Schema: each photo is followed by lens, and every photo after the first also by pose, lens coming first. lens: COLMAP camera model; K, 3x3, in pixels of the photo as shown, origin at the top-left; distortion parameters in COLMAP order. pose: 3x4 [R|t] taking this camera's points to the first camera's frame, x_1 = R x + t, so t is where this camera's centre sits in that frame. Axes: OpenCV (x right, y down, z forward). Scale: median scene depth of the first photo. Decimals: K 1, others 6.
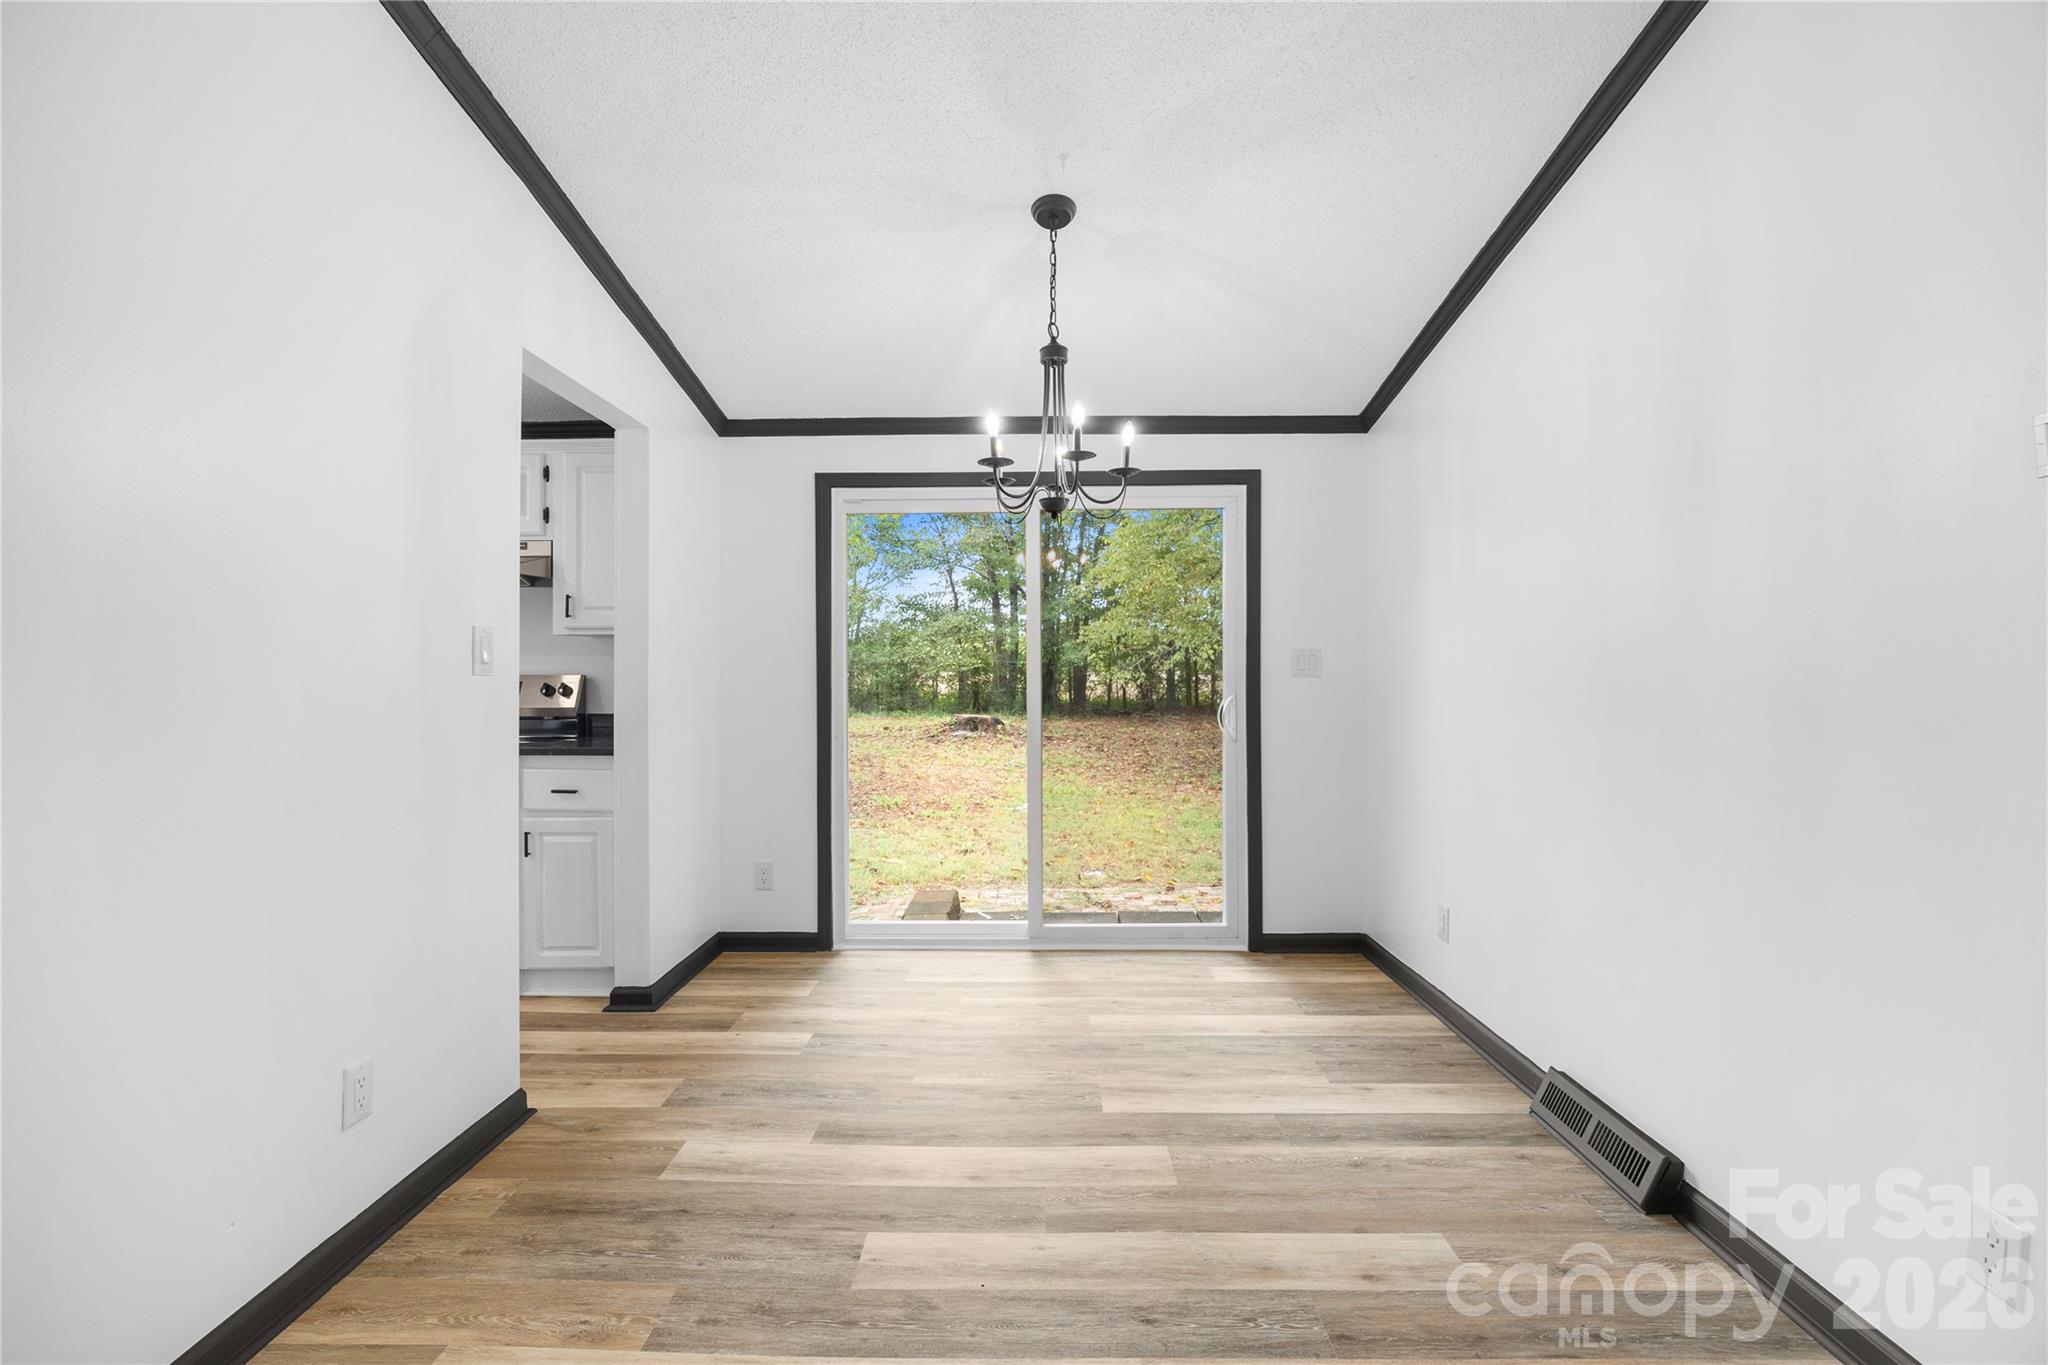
lens RADIAL K [[879.0, 0, 1058.5], [0, 879.0, 685.2], [0, 0, 1]] dist [-0.008633, -0.000216]
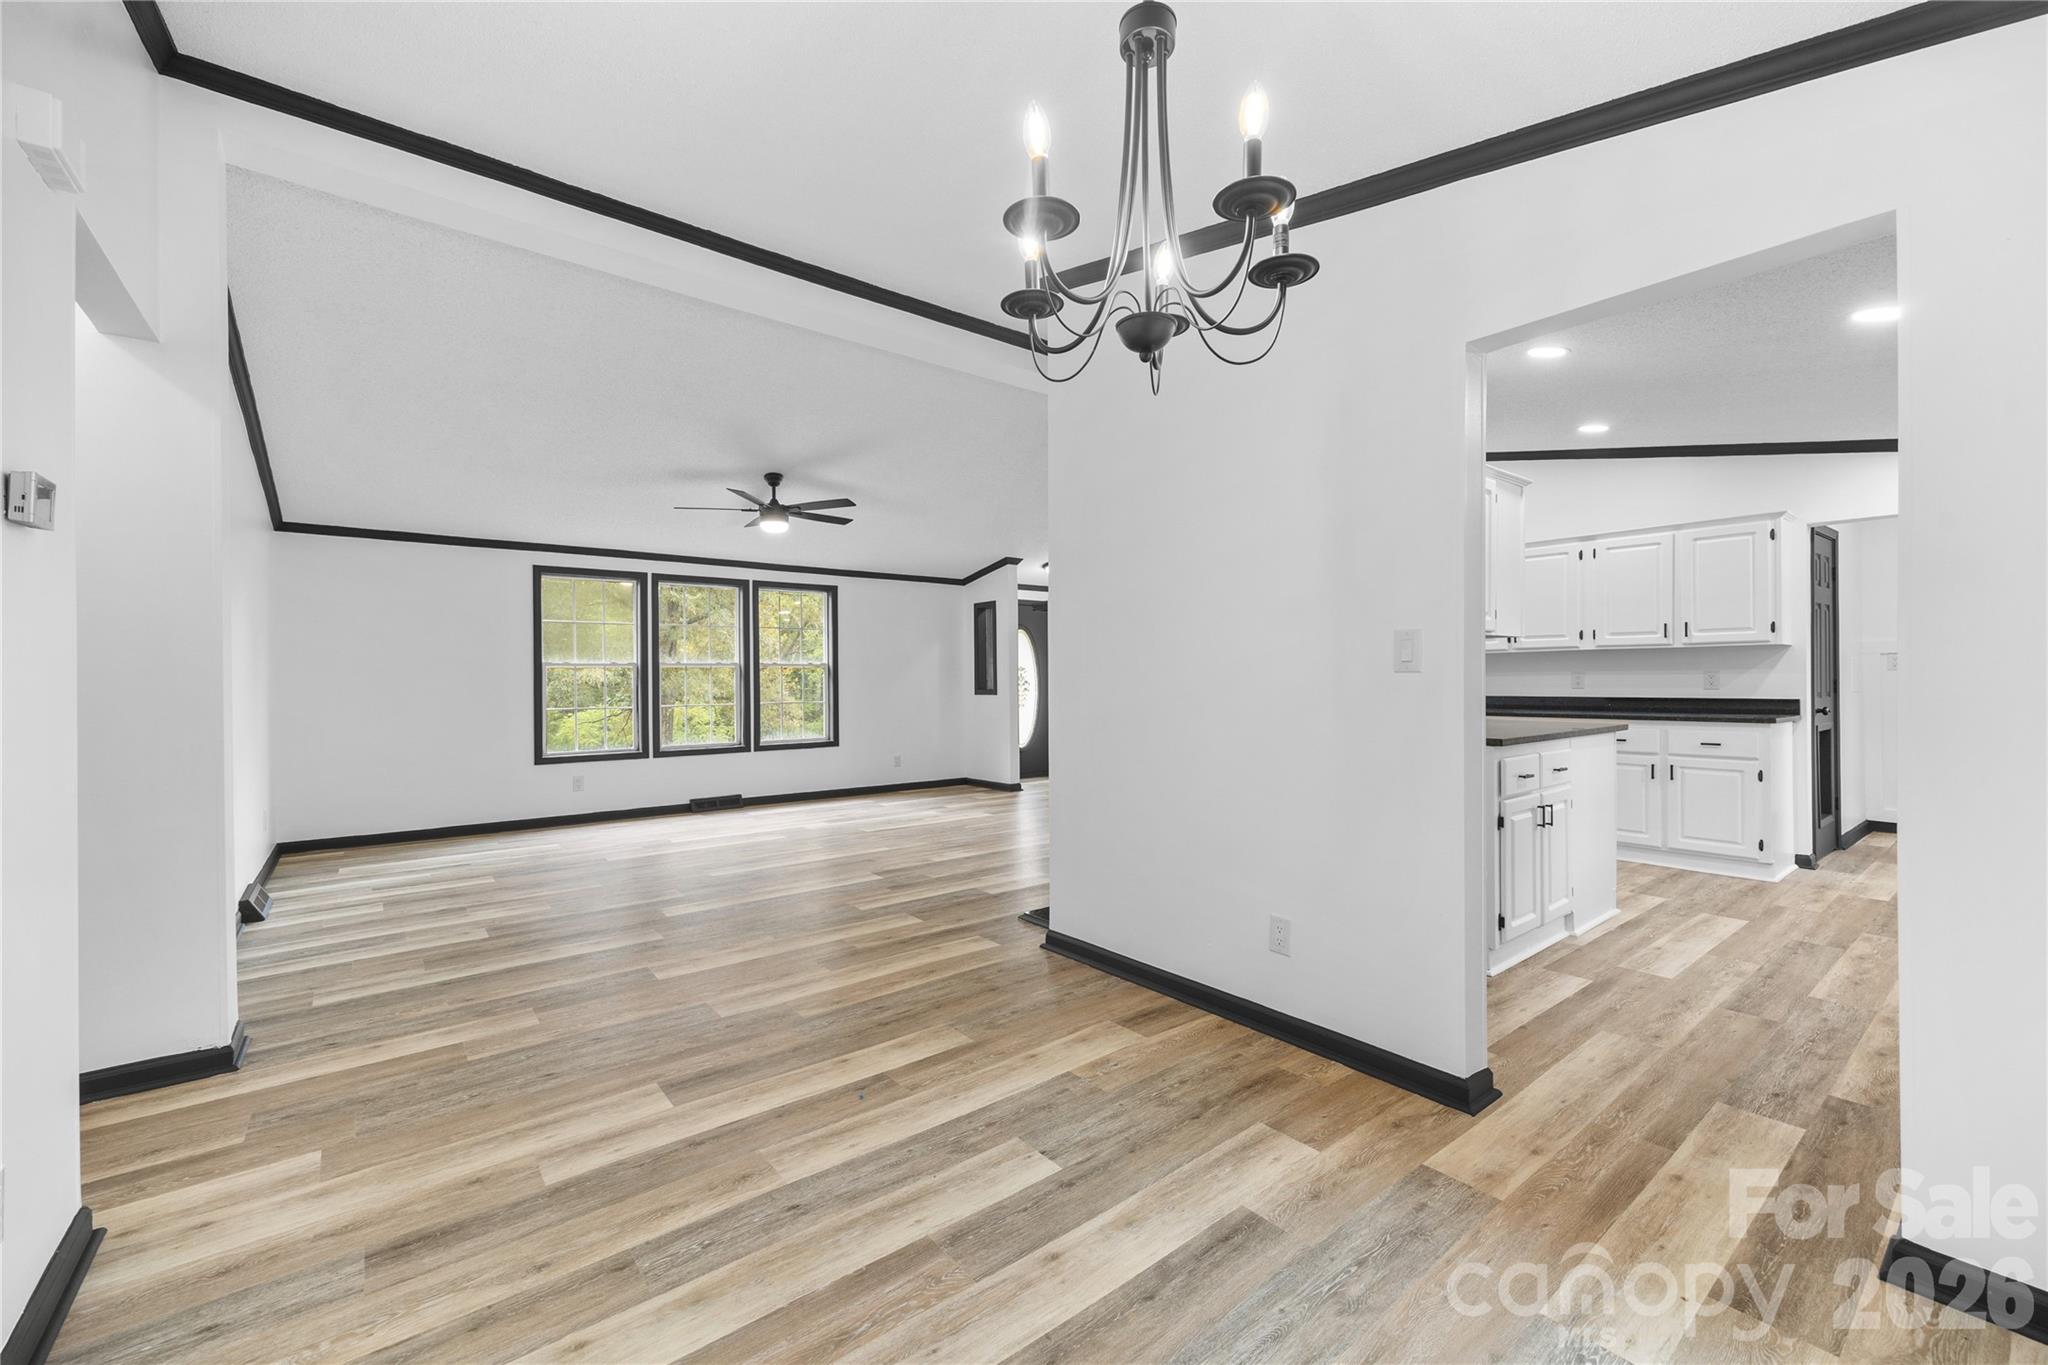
lens RADIAL K [[795.5, 0, 1023.1], [0, 795.5, 668.0], [0, 0, 1]] dist [-0.001691, 0.000007]
pose [[-0.785766, -0.004659, -0.618507, 0.445462], [0.001881, 0.999949, -0.009922, -0.016018], [0.618521, -0.008960, -0.785717, 1.708371]]
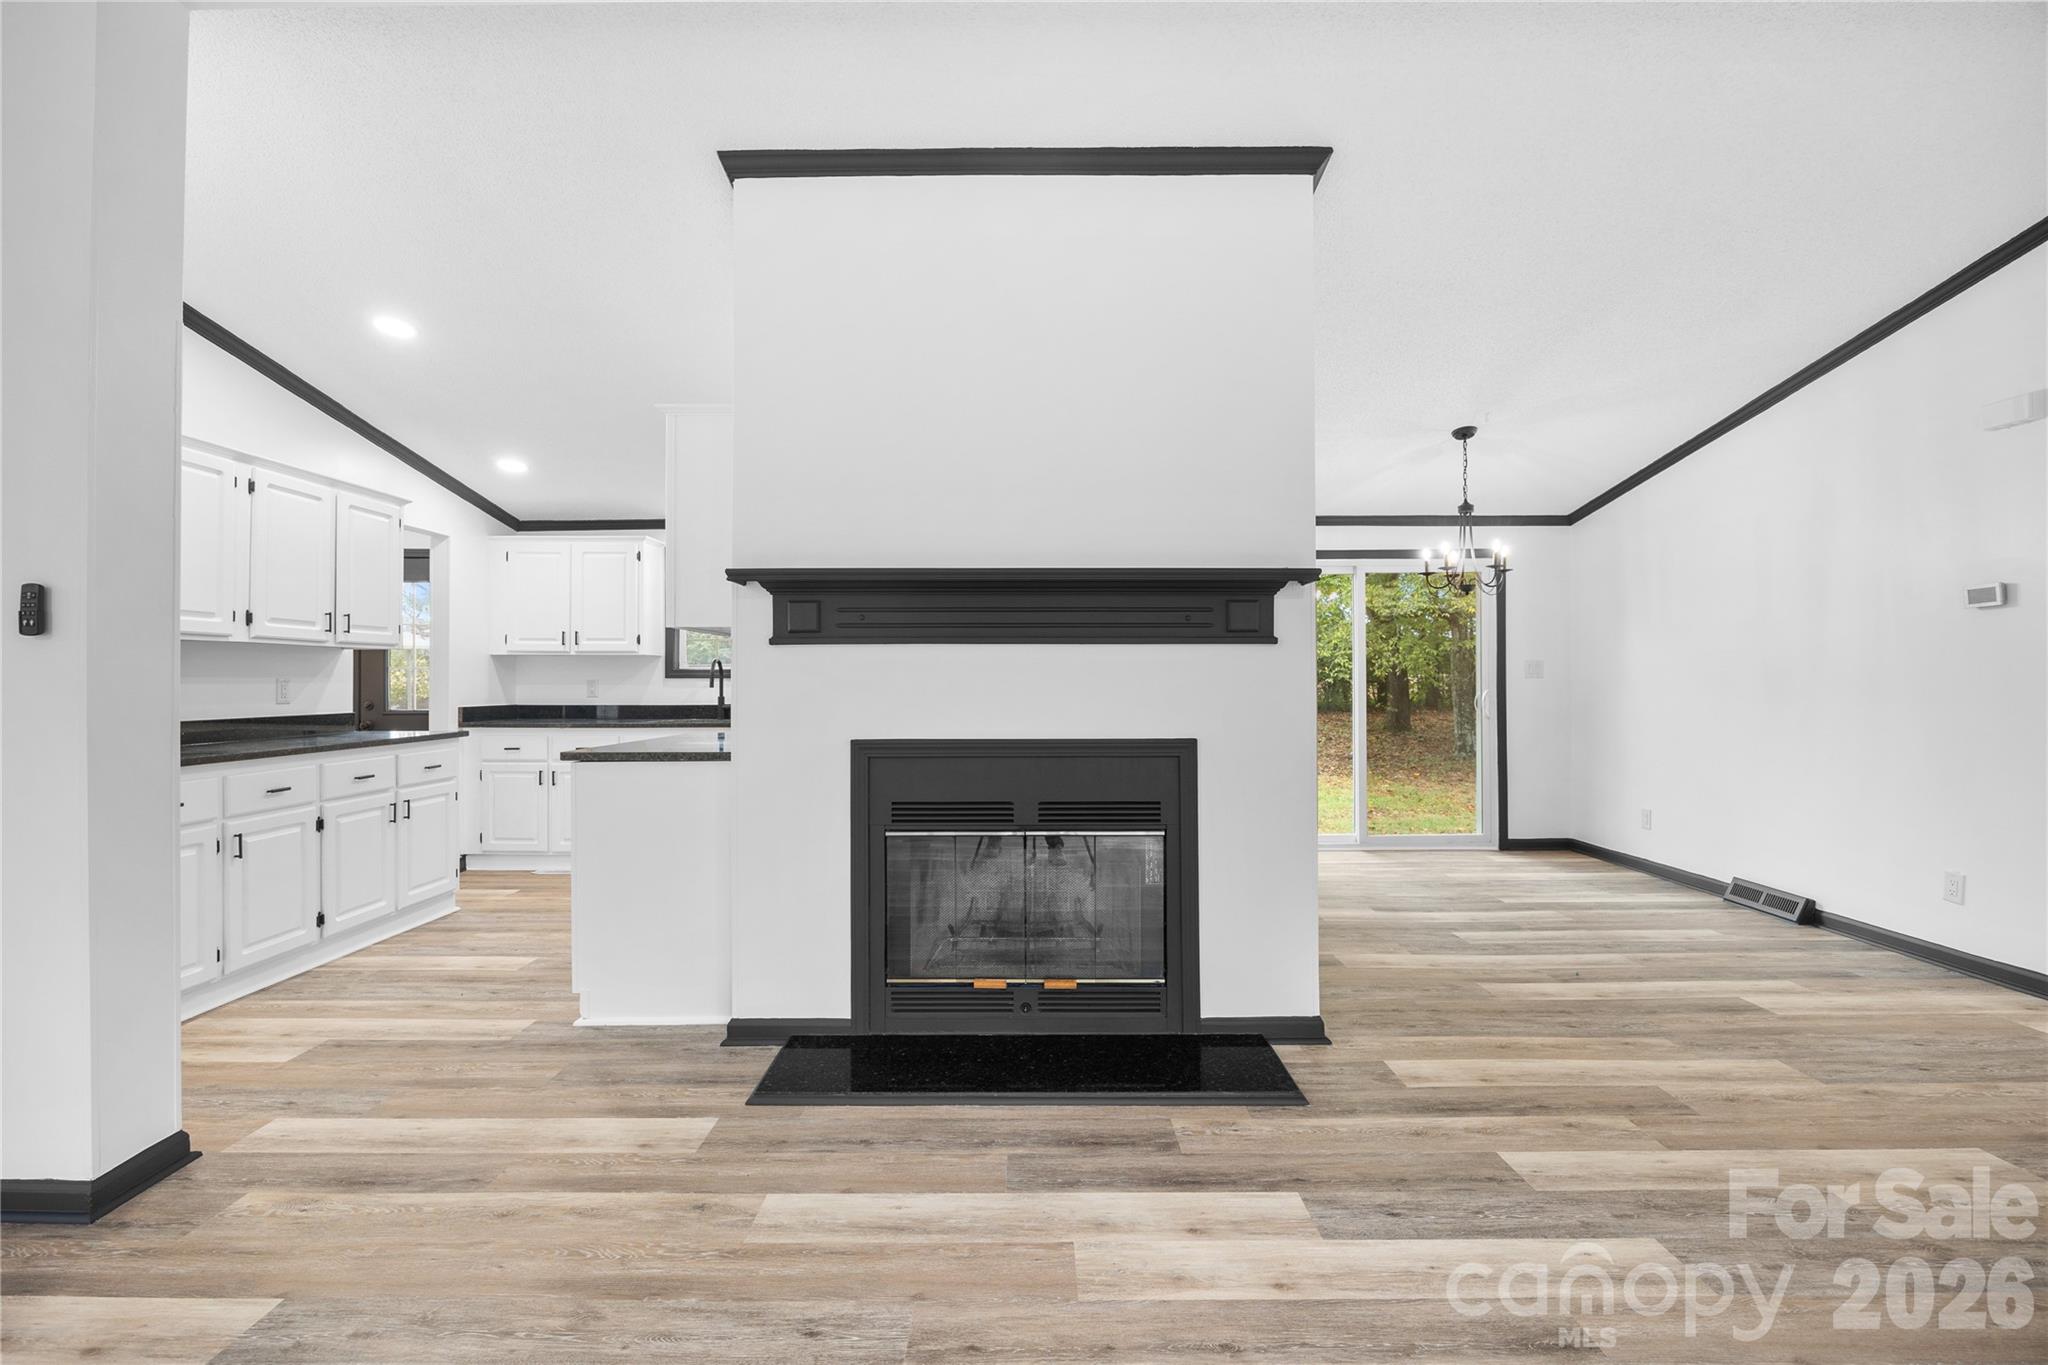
lens RADIAL K [[879.0, 0, 1044.8], [0, 879.0, 678.3], [0, 0, 1]] dist [-0.008633, -0.000216]
pose [[0.999966, -0.005781, -0.005909, -1.182002], [0.005732, 0.999949, -0.008345, -0.001245], [0.005957, 0.008311, 0.999948, -1.183621]]
